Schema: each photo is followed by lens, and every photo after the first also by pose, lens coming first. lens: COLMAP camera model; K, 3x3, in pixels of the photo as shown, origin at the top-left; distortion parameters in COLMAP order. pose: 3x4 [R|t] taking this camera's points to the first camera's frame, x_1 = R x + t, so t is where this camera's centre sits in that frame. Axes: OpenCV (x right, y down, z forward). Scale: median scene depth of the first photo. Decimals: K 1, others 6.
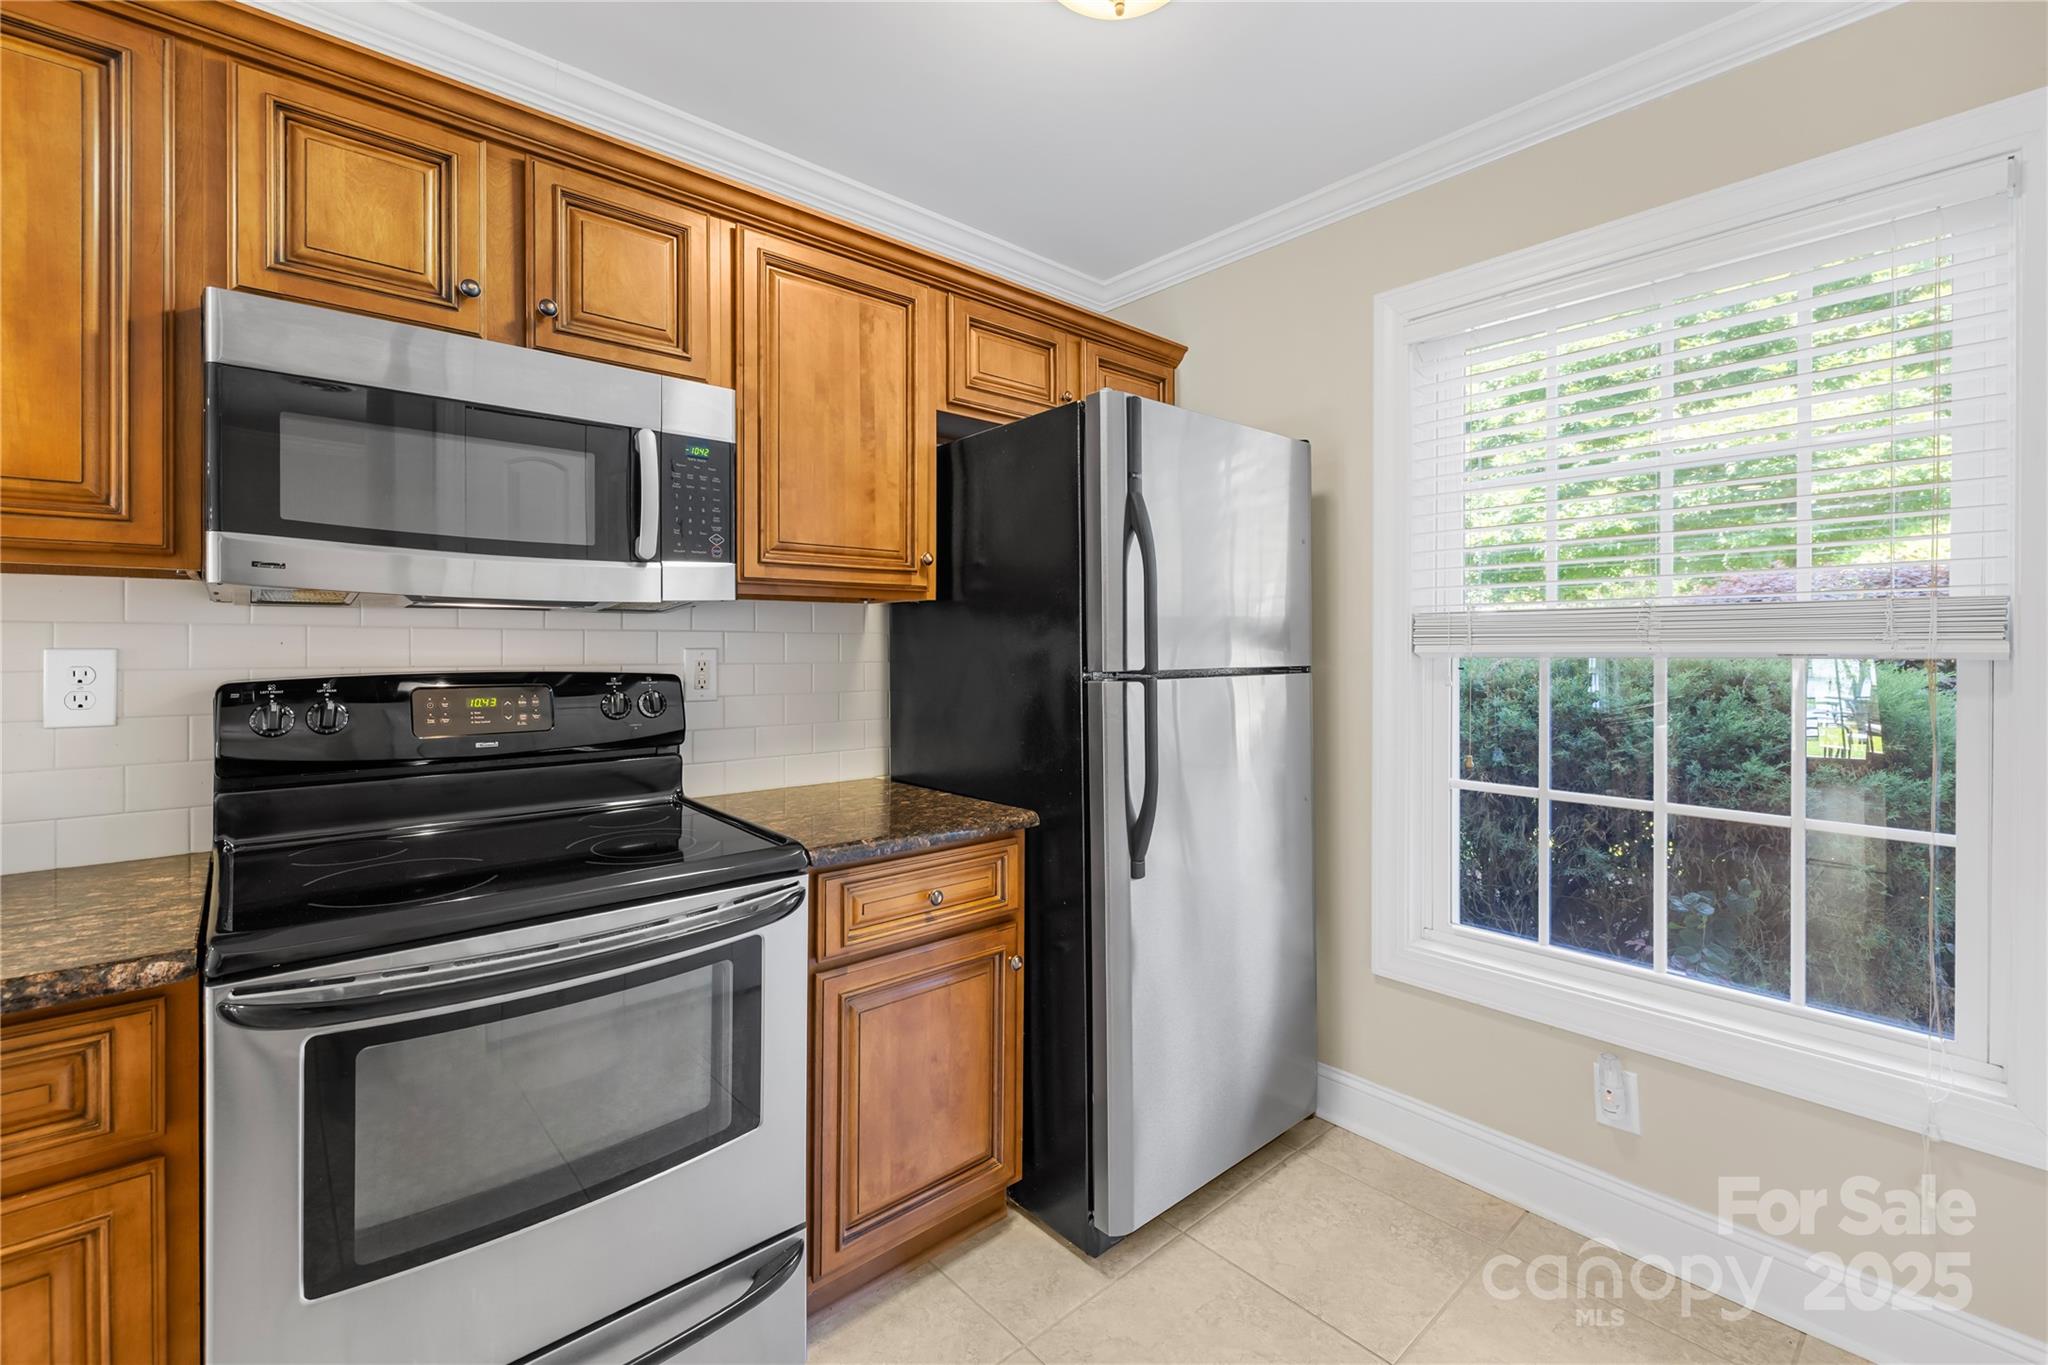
lens RADIAL K [[870.4, 0, 1013.1], [0, 870.4, 644.0], [0, 0, 1]] dist [-0.000973, -0.000110]
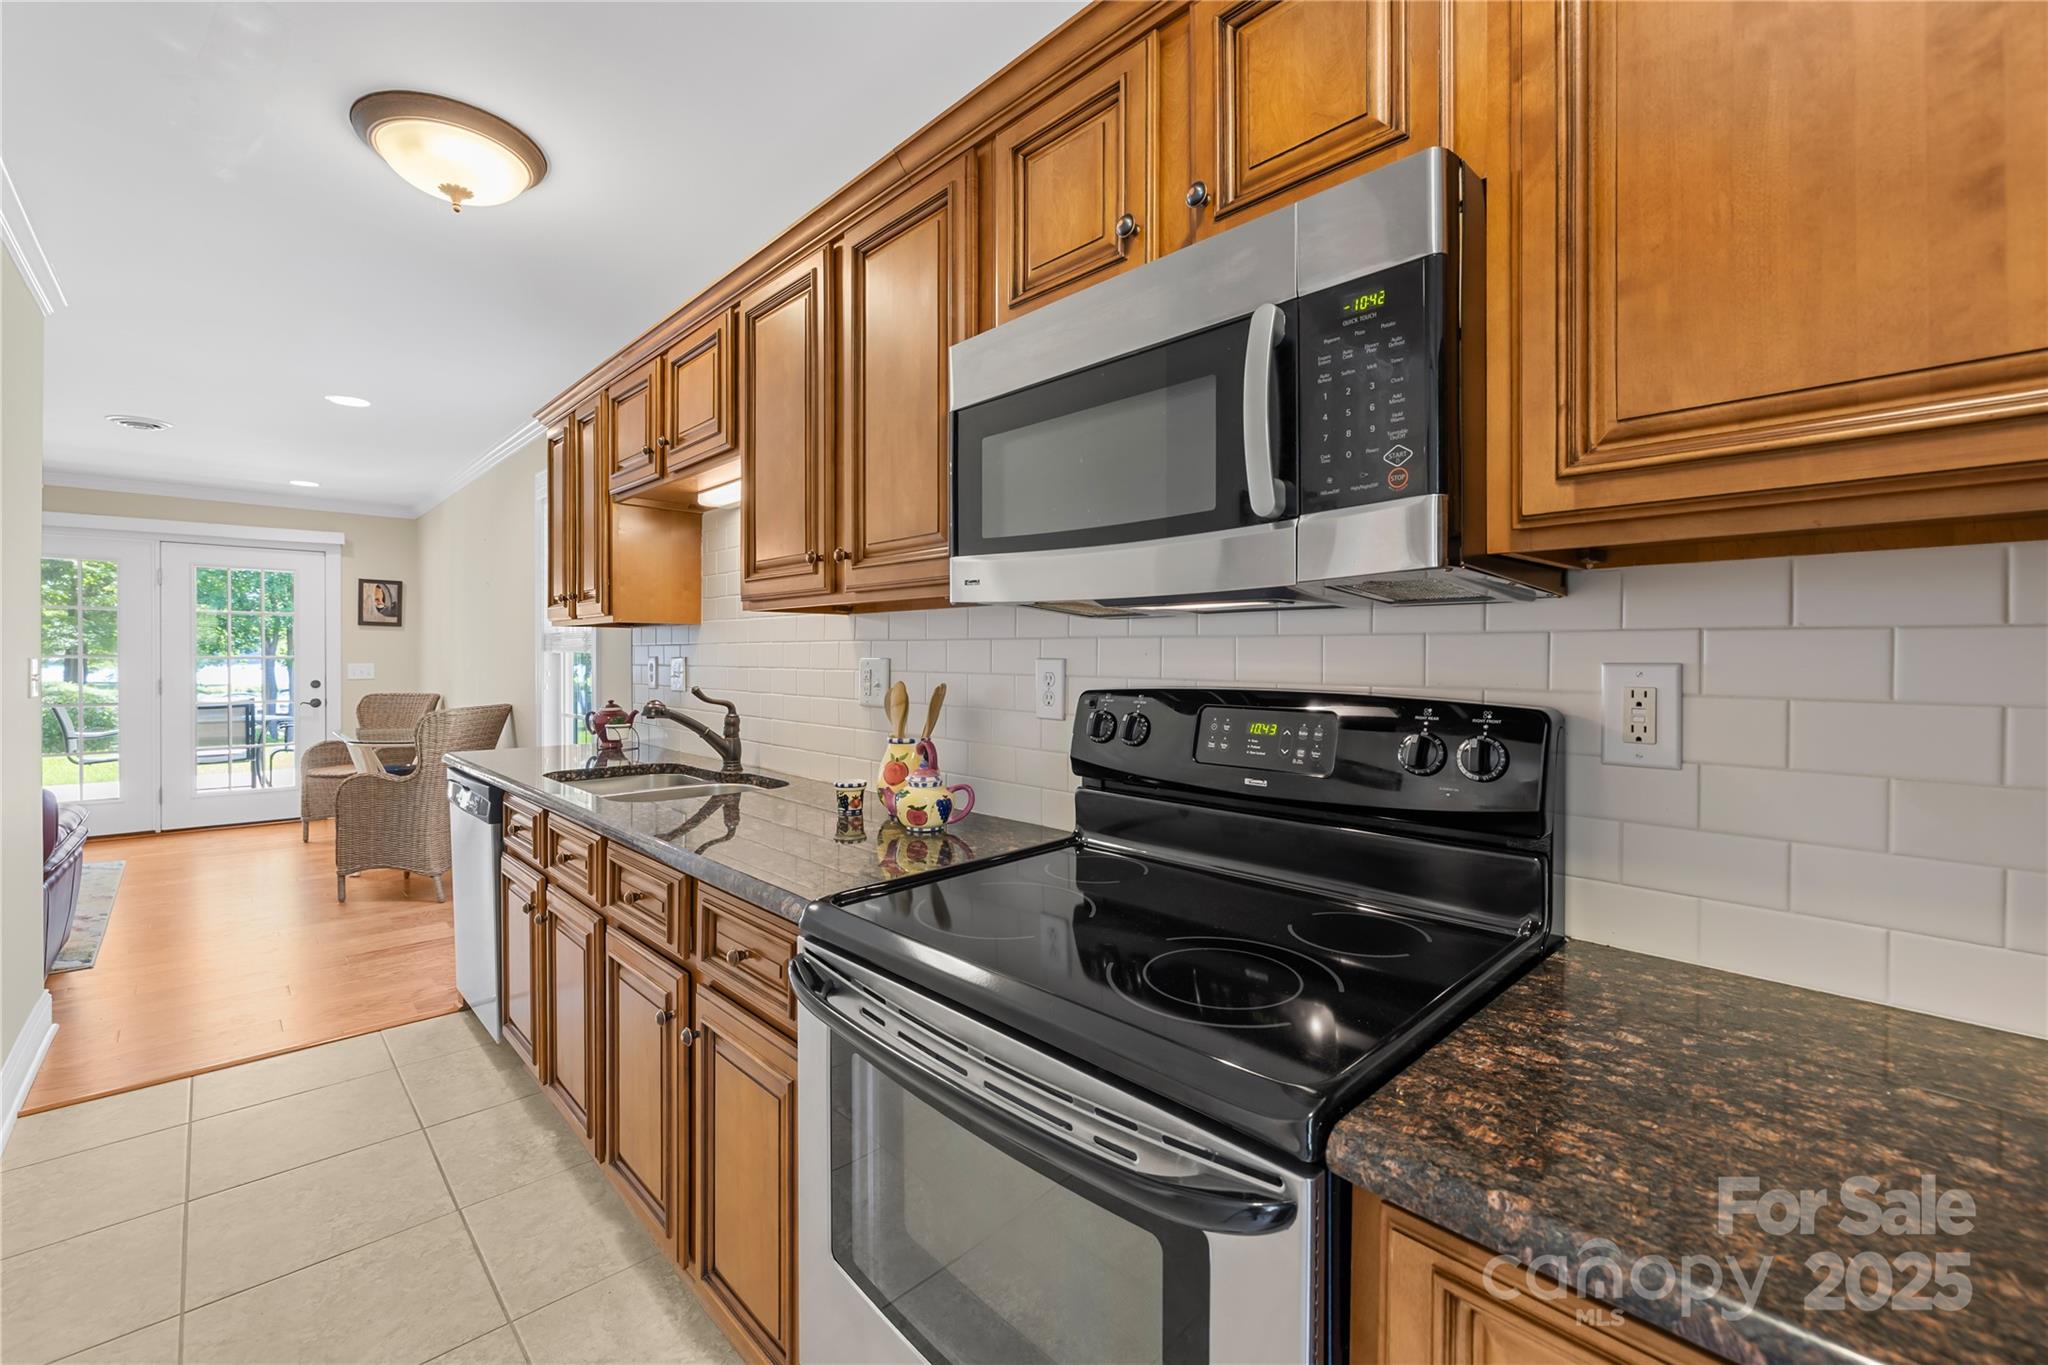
lens RADIAL K [[866.4, 0, 1019.3], [0, 866.4, 659.9], [0, 0, 1]] dist [0.001479, 0.000145]
pose [[0.030627, 0.003740, -0.999524, 0.174951], [-0.002308, 0.999991, 0.003671, 0.002093], [0.999528, 0.002195, 0.030635, 0.756741]]
